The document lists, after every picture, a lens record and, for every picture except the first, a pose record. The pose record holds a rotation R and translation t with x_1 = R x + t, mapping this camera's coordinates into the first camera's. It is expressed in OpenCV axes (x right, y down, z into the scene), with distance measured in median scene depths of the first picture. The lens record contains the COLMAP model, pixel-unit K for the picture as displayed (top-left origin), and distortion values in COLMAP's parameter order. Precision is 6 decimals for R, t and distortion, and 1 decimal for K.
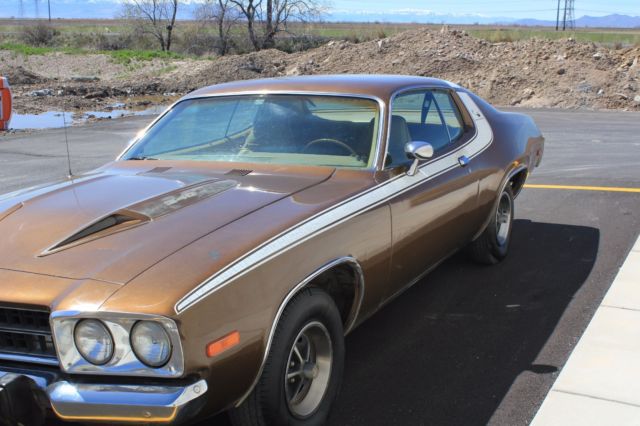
lens RADIAL K [[827.5, 0, 320.0], [0, 827.5, 213.0], [0, 0, 1]] dist [-0.054822, 0.007623]
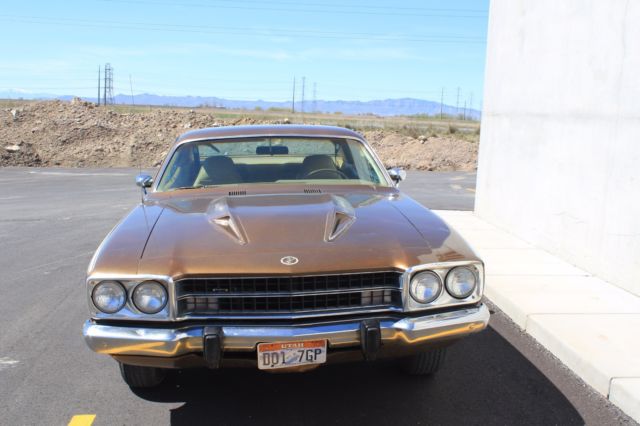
lens RADIAL K [[750.5, 0, 320.0], [0, 750.5, 213.0], [0, 0, 1]] dist [-0.029740, 0.001710]
pose [[0.842026, -0.049291, 0.537180, -0.129142], [0.090853, 0.994550, -0.051153, 0.008637], [-0.531731, 0.091877, 0.841915, -0.004529]]
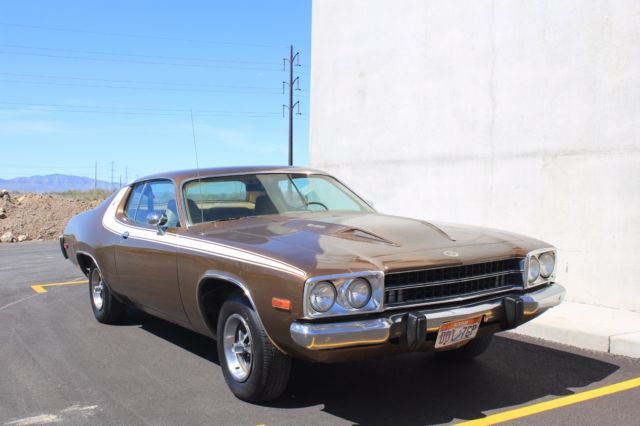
lens RADIAL K [[775.7, 0, 320.0], [0, 775.7, 213.0], [0, 0, 1]] dist [-0.049119, 0.009650]
pose [[0.521166, -0.024072, 0.853116, -0.228974], [0.187400, 0.978434, -0.086874, 0.010571], [-0.832627, 0.205150, 0.514438, 0.053070]]
